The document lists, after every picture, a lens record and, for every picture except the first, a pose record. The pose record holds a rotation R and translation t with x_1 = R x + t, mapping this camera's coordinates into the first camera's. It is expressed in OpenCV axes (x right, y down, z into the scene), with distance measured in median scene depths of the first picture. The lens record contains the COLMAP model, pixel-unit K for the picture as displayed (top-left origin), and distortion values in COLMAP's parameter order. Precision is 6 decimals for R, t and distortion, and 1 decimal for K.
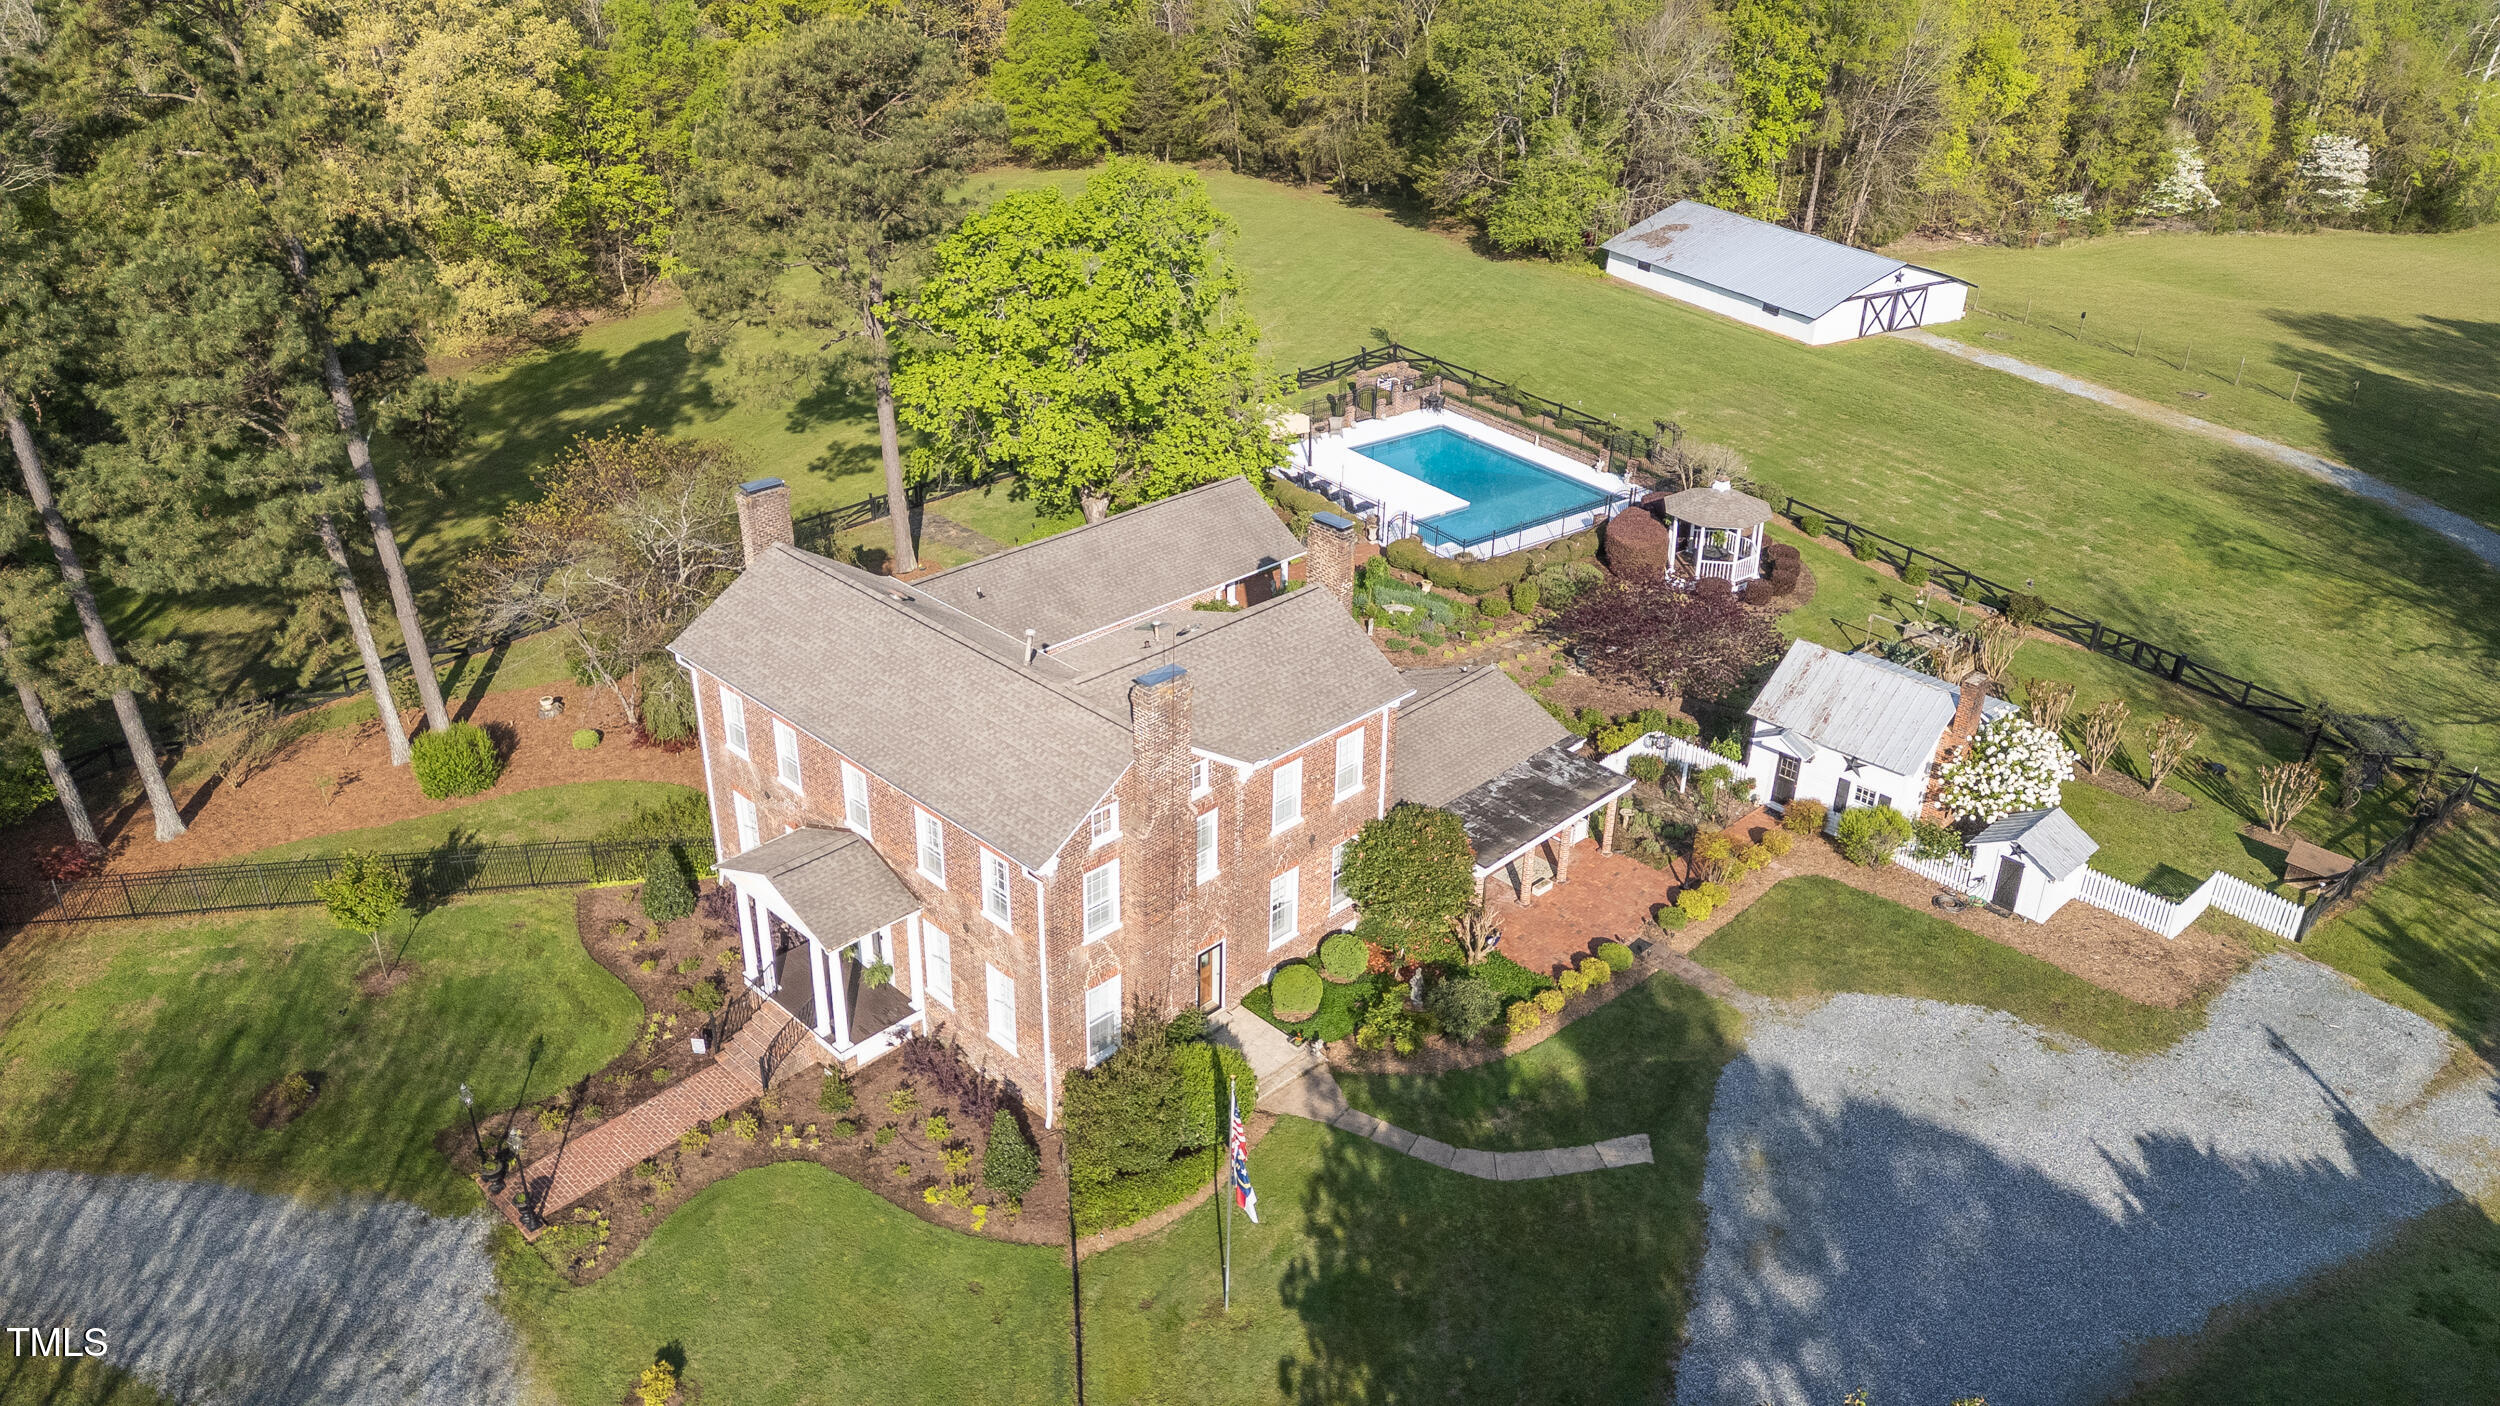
lens RADIAL K [[1830.3, 0, 1250.0], [0, 1830.3, 703.0], [0, 0, 1]] dist [0.066097, -0.001407]
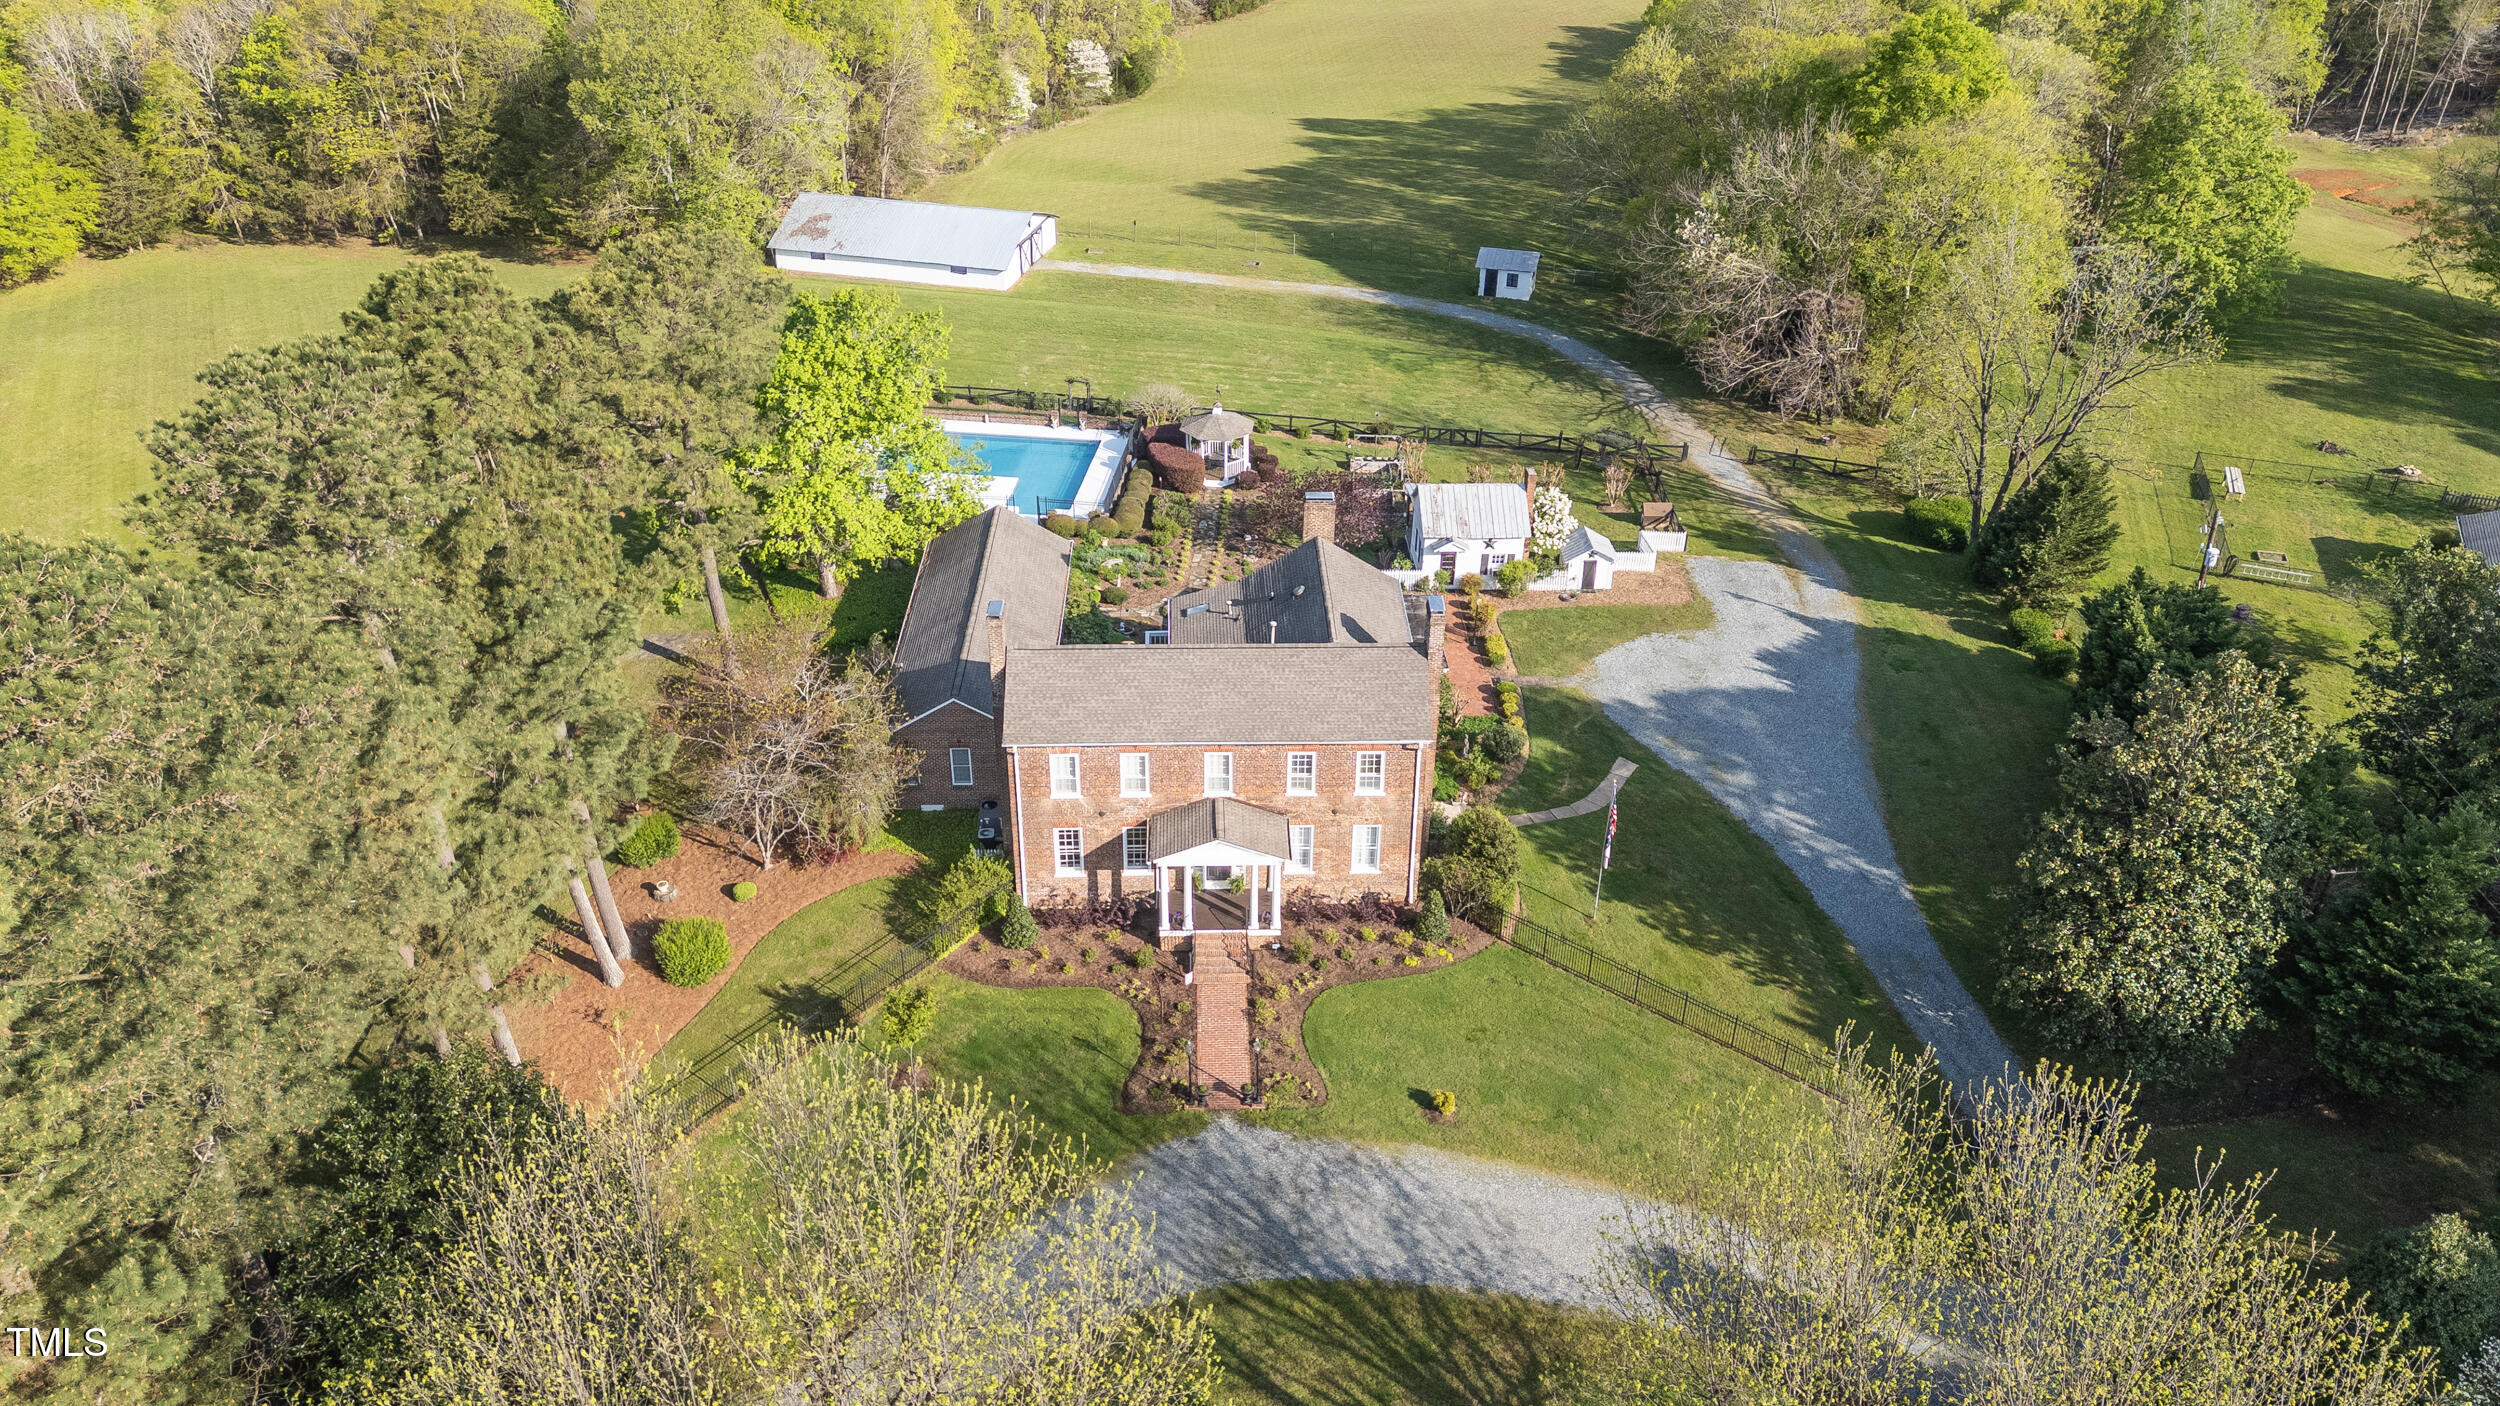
lens RADIAL K [[1830.3, 0, 1250.0], [0, 1830.3, 703.0], [0, 0, 1]] dist [0.066097, -0.001407]
pose [[0.681618, -0.384378, 0.622616, -0.900563], [0.336956, 0.920204, 0.199210, -0.235164], [-0.649506, 0.074009, 0.756746, -0.107441]]
